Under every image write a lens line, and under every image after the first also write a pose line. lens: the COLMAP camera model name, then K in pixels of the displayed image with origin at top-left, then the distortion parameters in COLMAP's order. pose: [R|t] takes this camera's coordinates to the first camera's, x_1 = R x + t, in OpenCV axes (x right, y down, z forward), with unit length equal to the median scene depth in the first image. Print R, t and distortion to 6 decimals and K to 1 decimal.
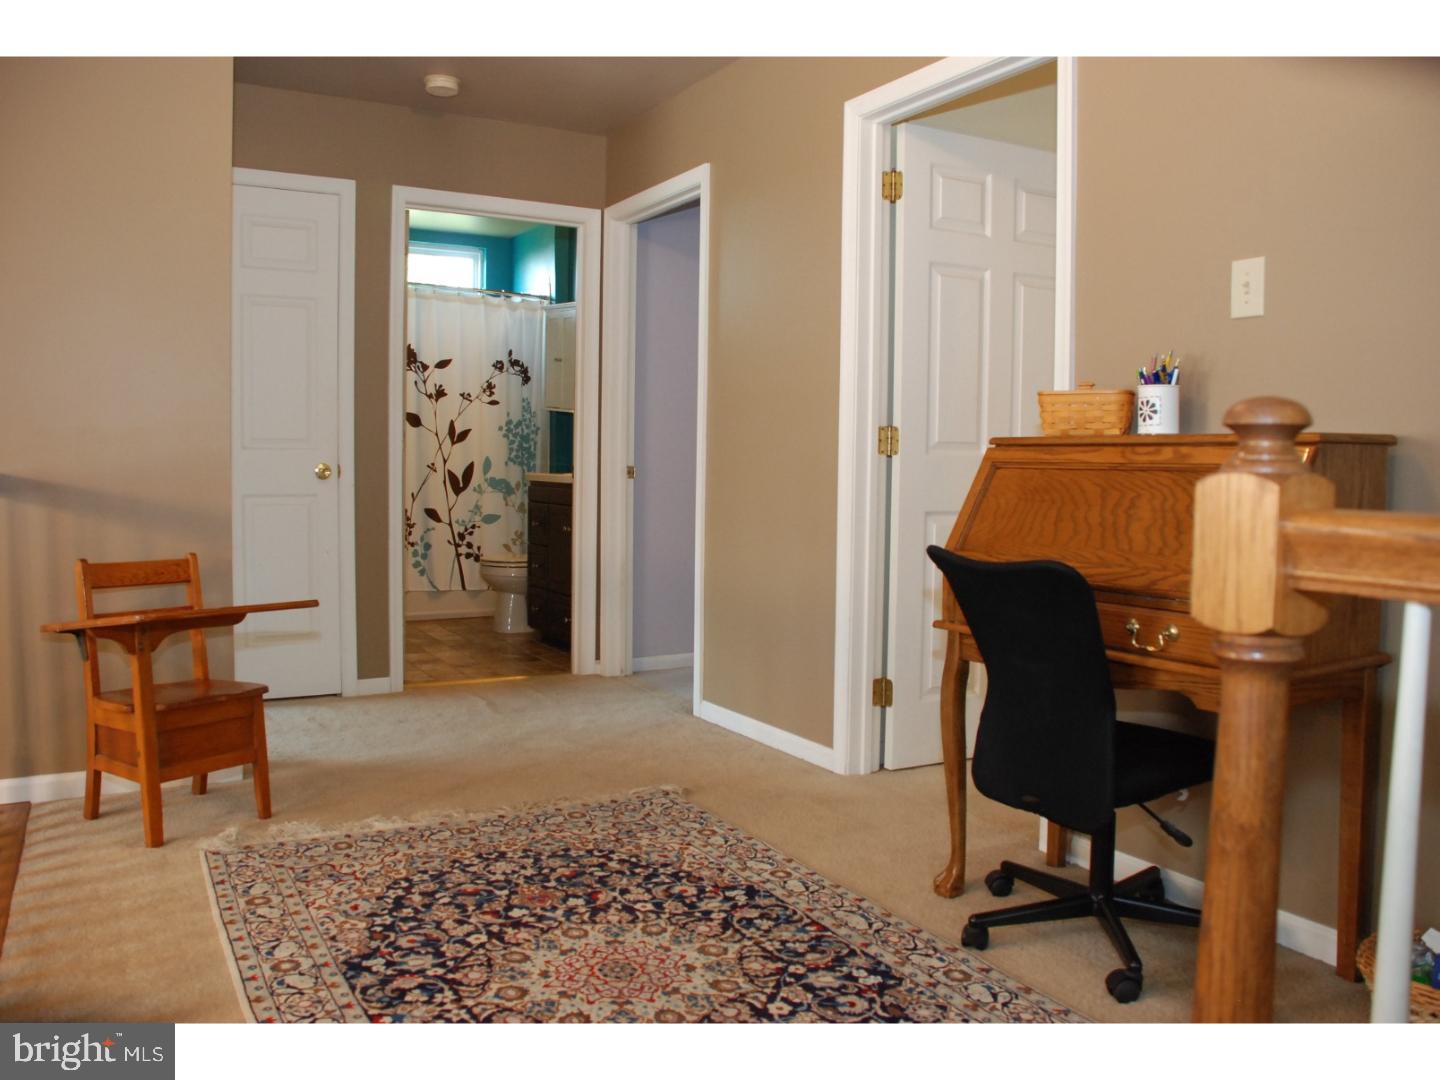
lens RADIAL K [[1139.6, 0, 720.0], [0, 1139.6, 540.0], [0, 0, 1]] dist [-0.162062, 0.124191]
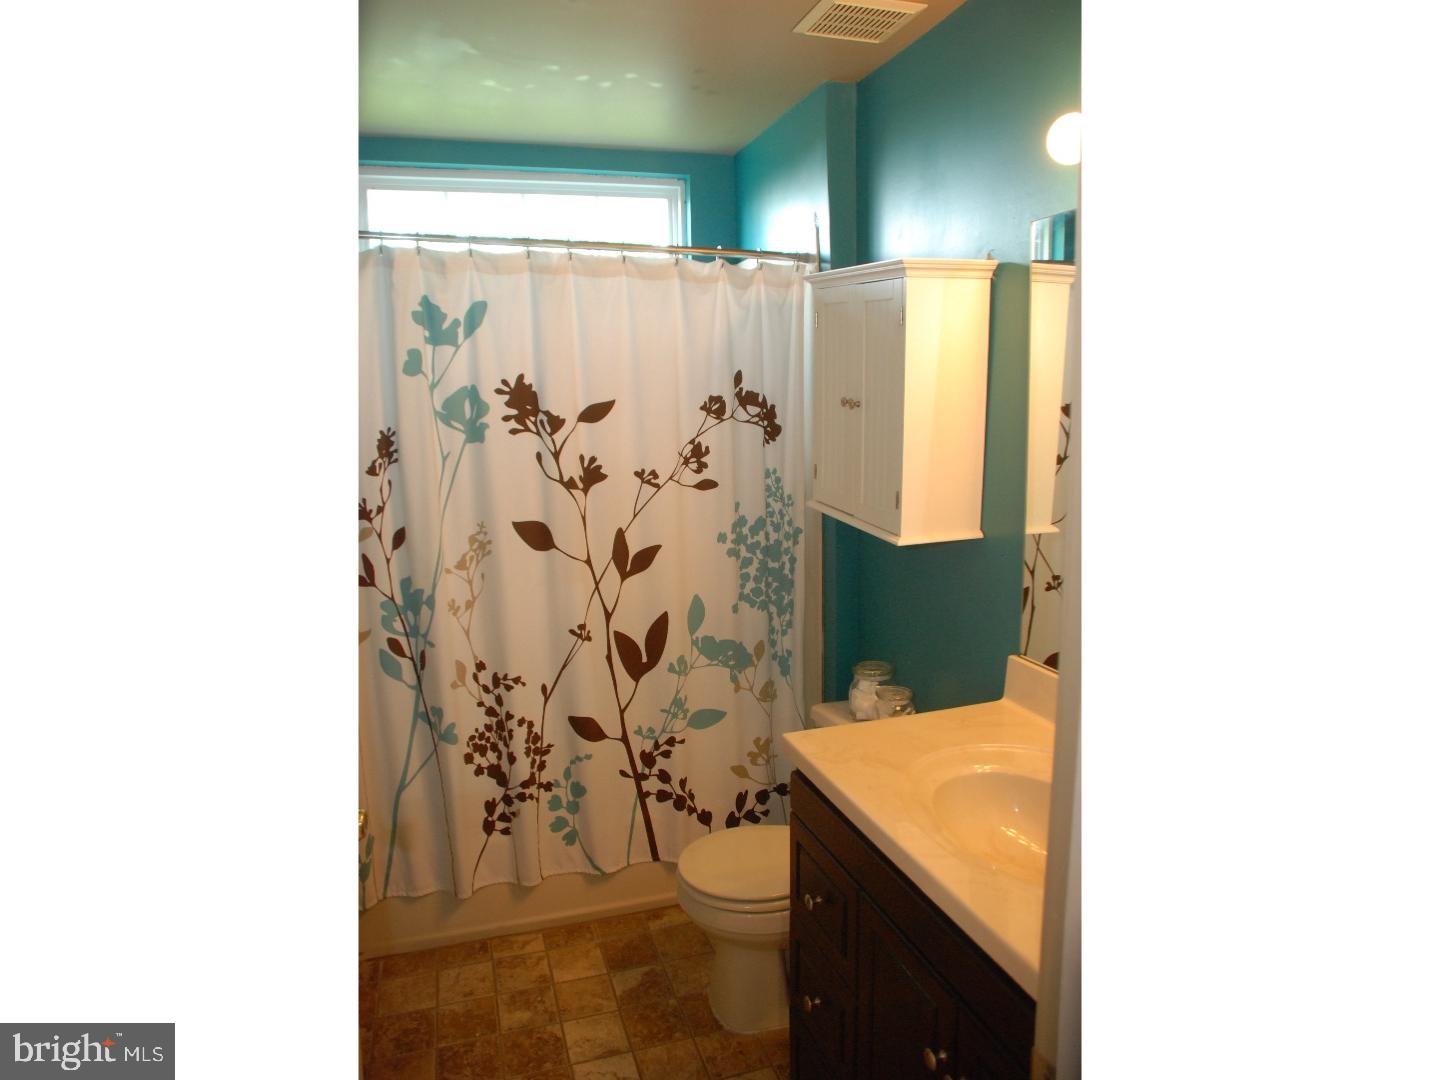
lens RADIAL K [[872.6, 0, 720.0], [0, 872.6, 540.0], [0, 0, 1]] dist [-0.124798, -0.000031]
pose [[0.977451, 0.001415, -0.211157, -0.117298], [0.017763, 0.995882, 0.088901, -0.132487], [0.210413, -0.090647, 0.973401, 0.643704]]
